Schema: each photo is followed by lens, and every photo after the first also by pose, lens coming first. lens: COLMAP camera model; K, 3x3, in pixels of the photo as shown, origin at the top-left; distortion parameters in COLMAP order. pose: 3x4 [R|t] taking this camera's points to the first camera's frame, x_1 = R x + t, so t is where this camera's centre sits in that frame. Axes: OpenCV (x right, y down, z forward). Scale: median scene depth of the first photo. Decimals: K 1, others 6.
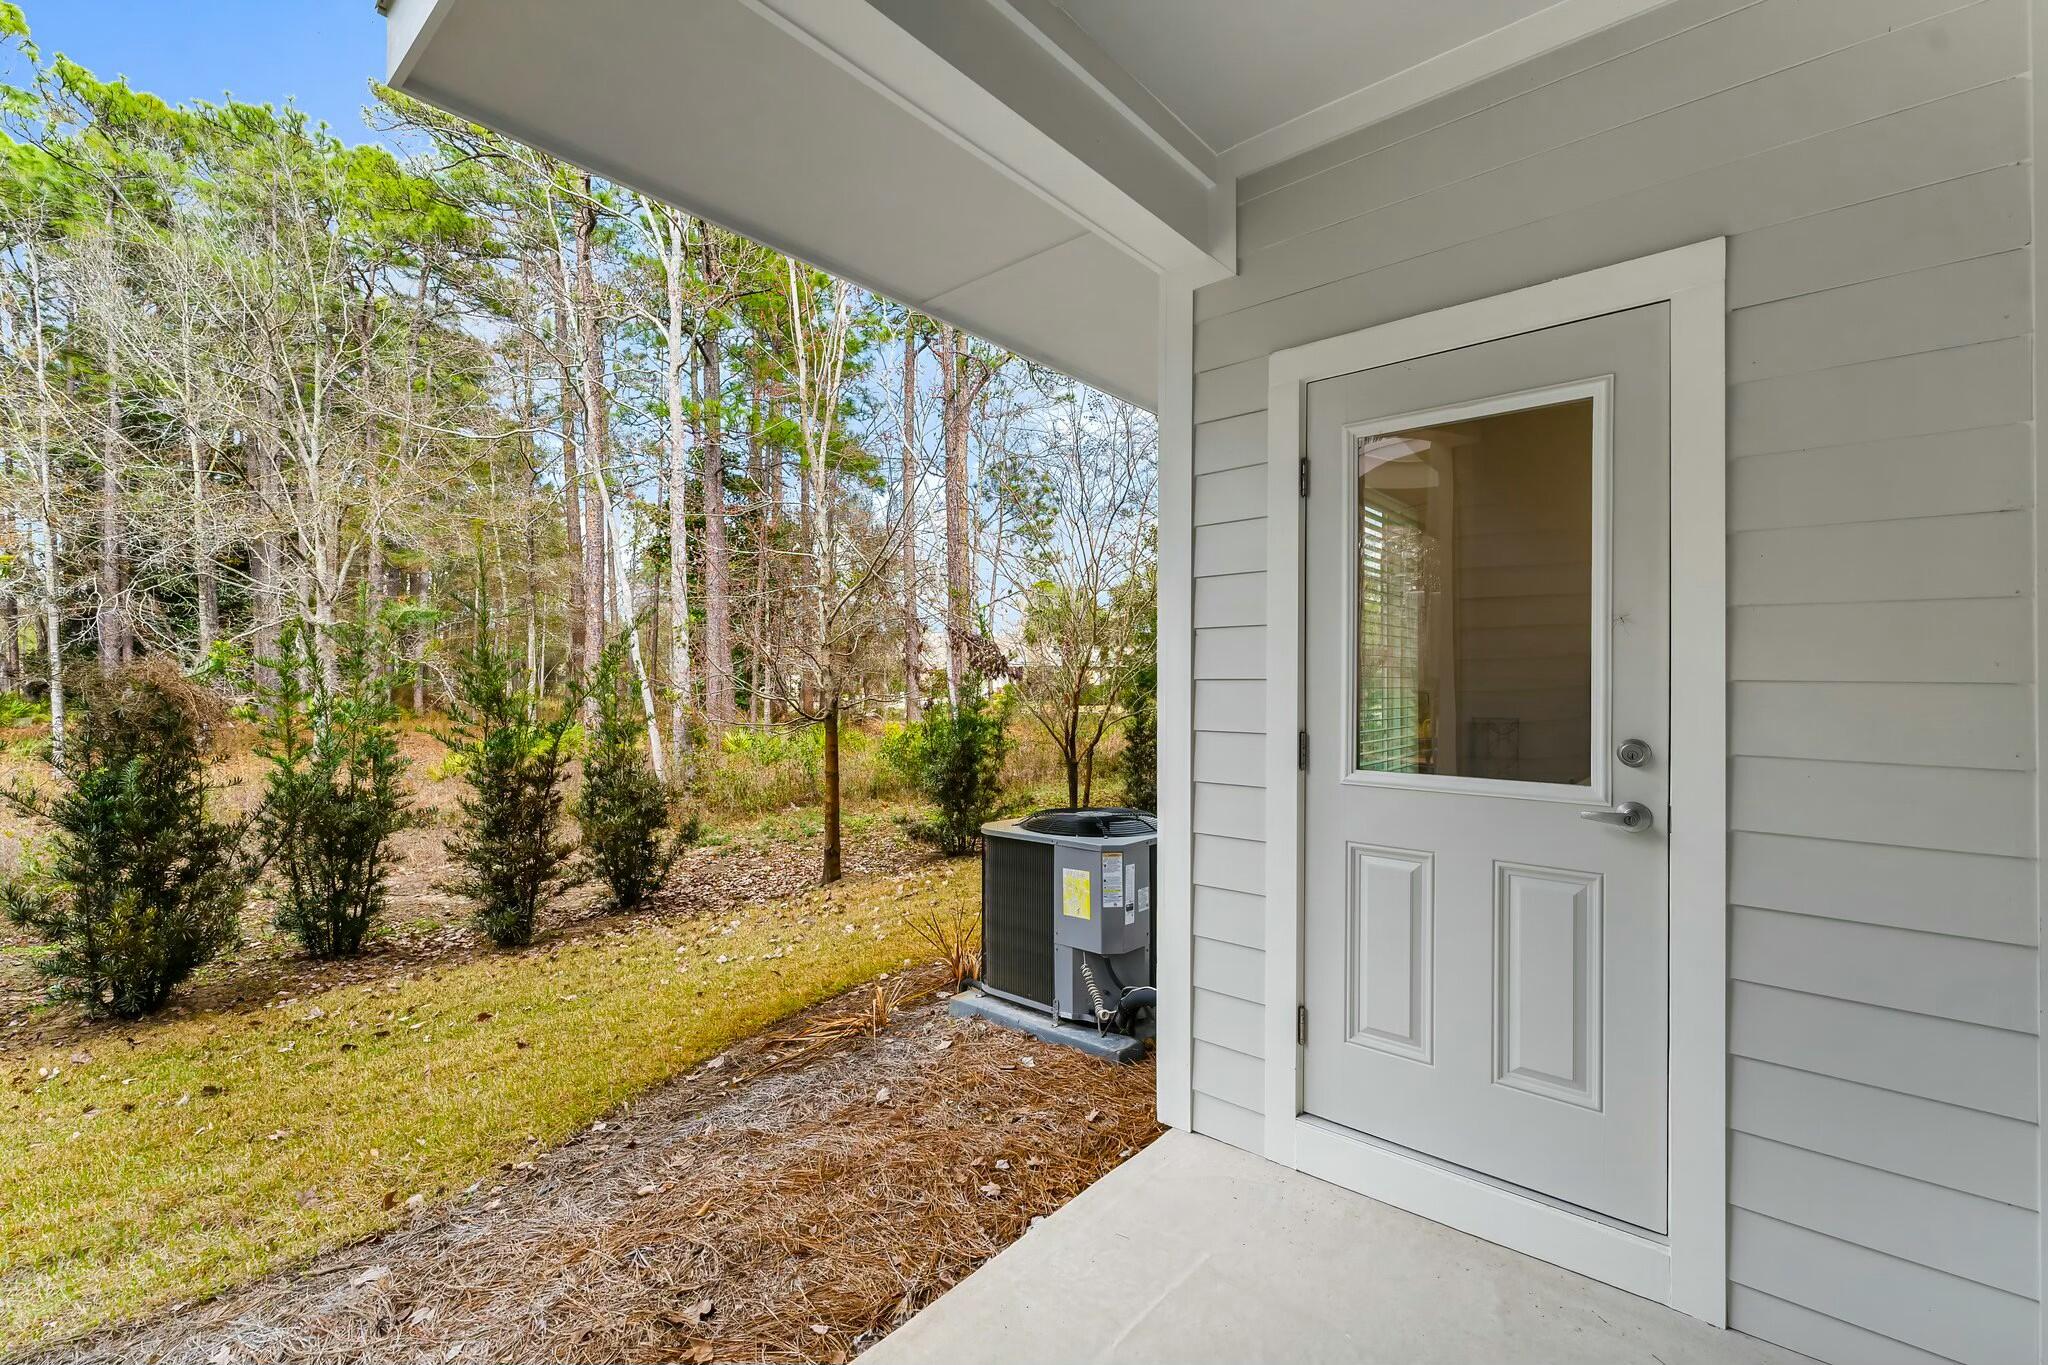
lens RADIAL K [[854.0, 0, 1024.0], [0, 854.0, 682.5], [0, 0, 1]] dist [-0.000833, -0.000173]
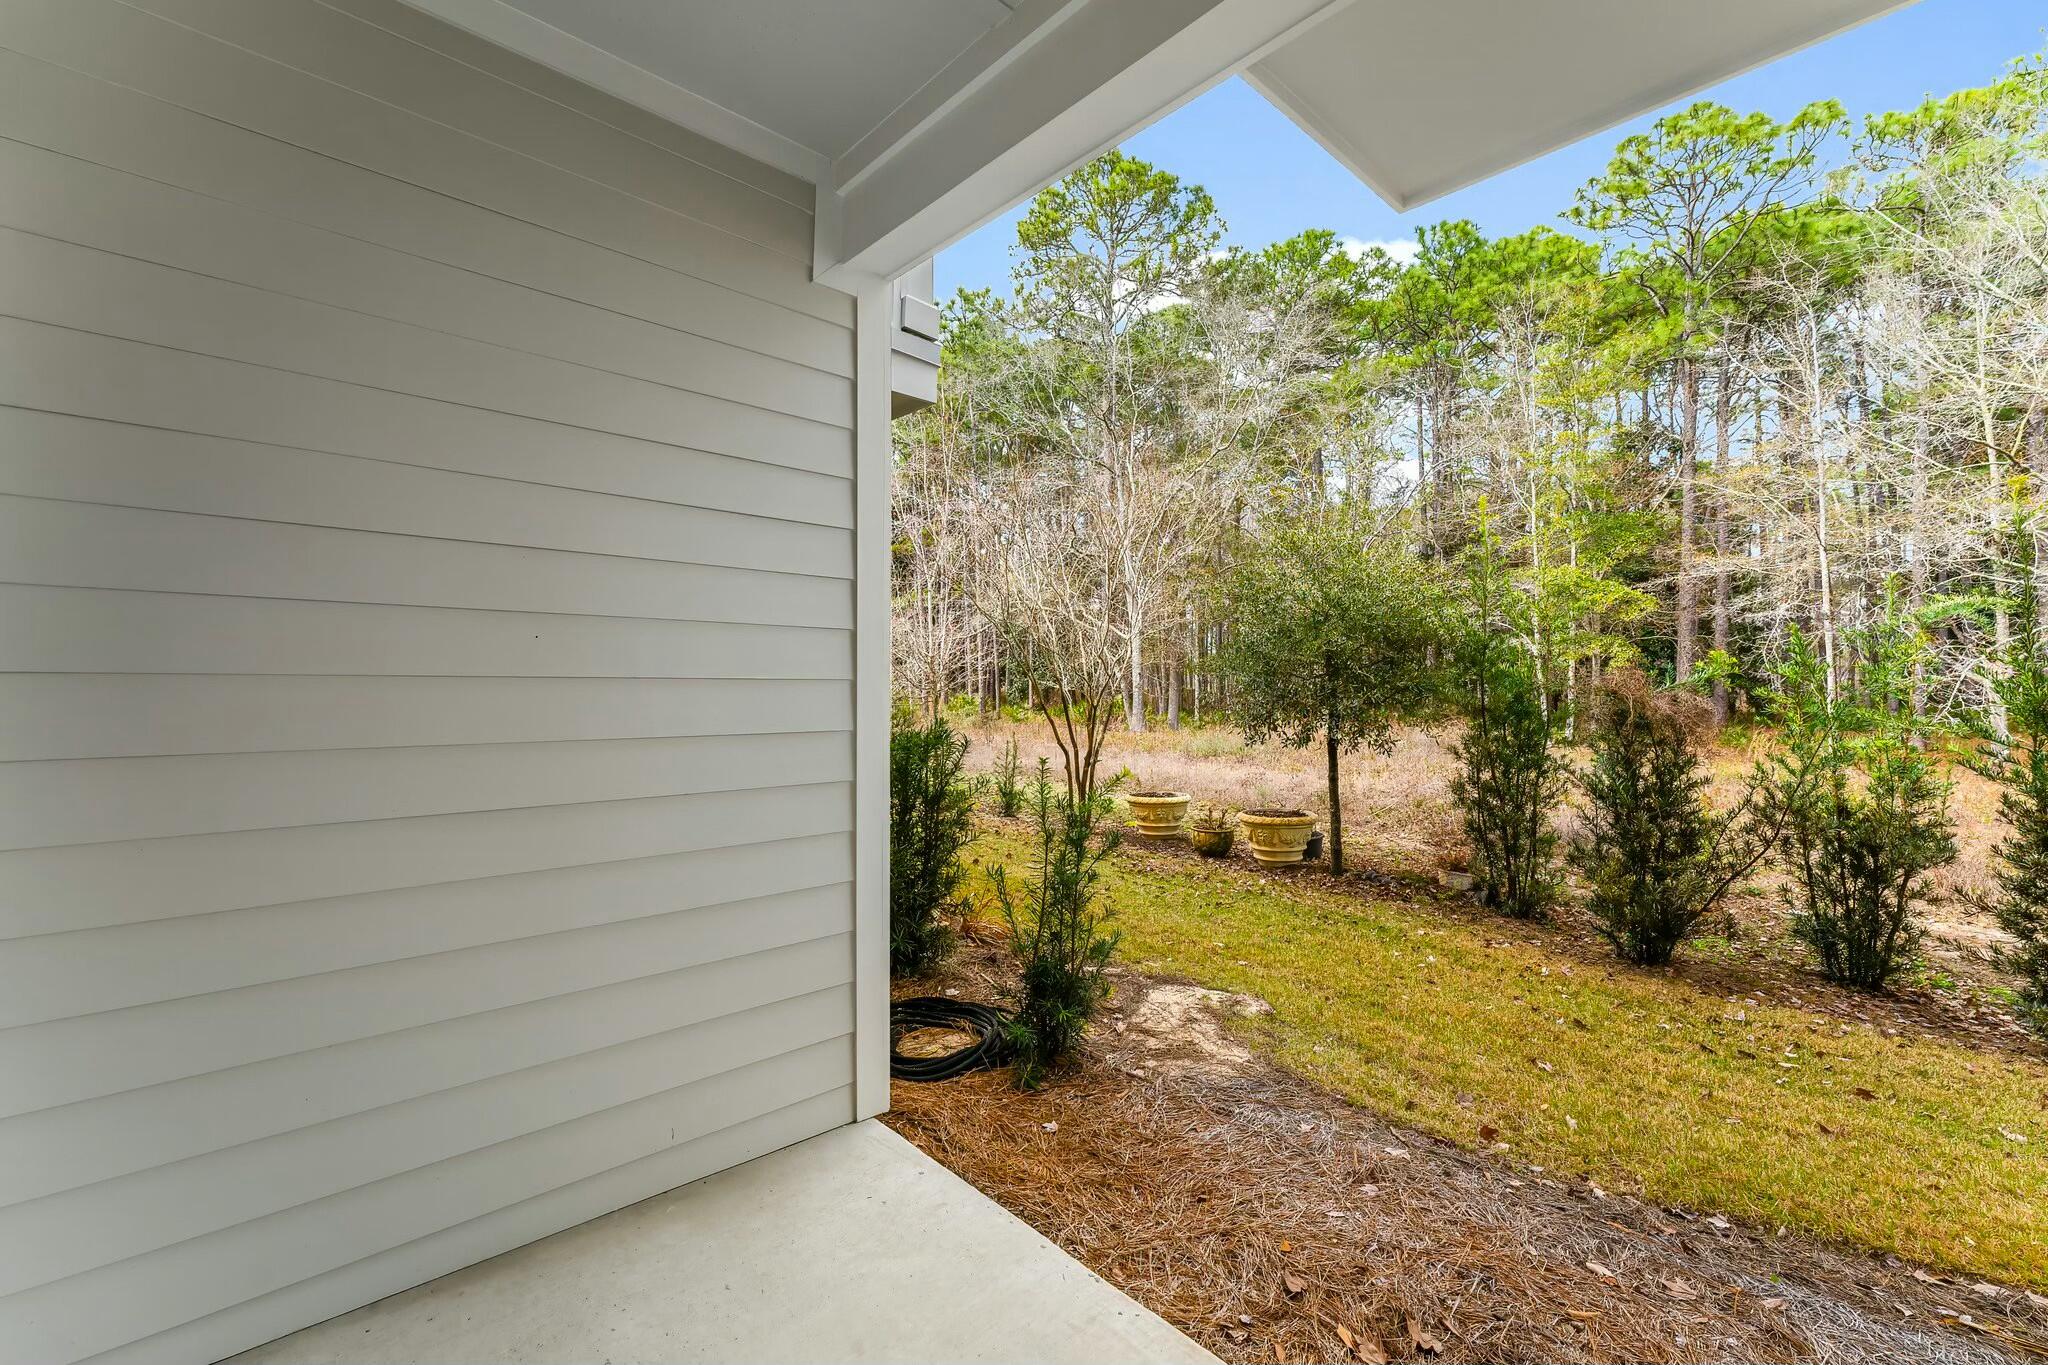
lens RADIAL K [[854.0, 0, 1024.0], [0, 854.0, 682.5], [0, 0, 1]] dist [-0.000833, -0.000173]
pose [[-0.099176, 0.000860, -0.995070, 0.271168], [-0.008419, 0.999963, 0.001703, 0.003151], [0.995034, 0.008547, -0.099165, 0.289031]]
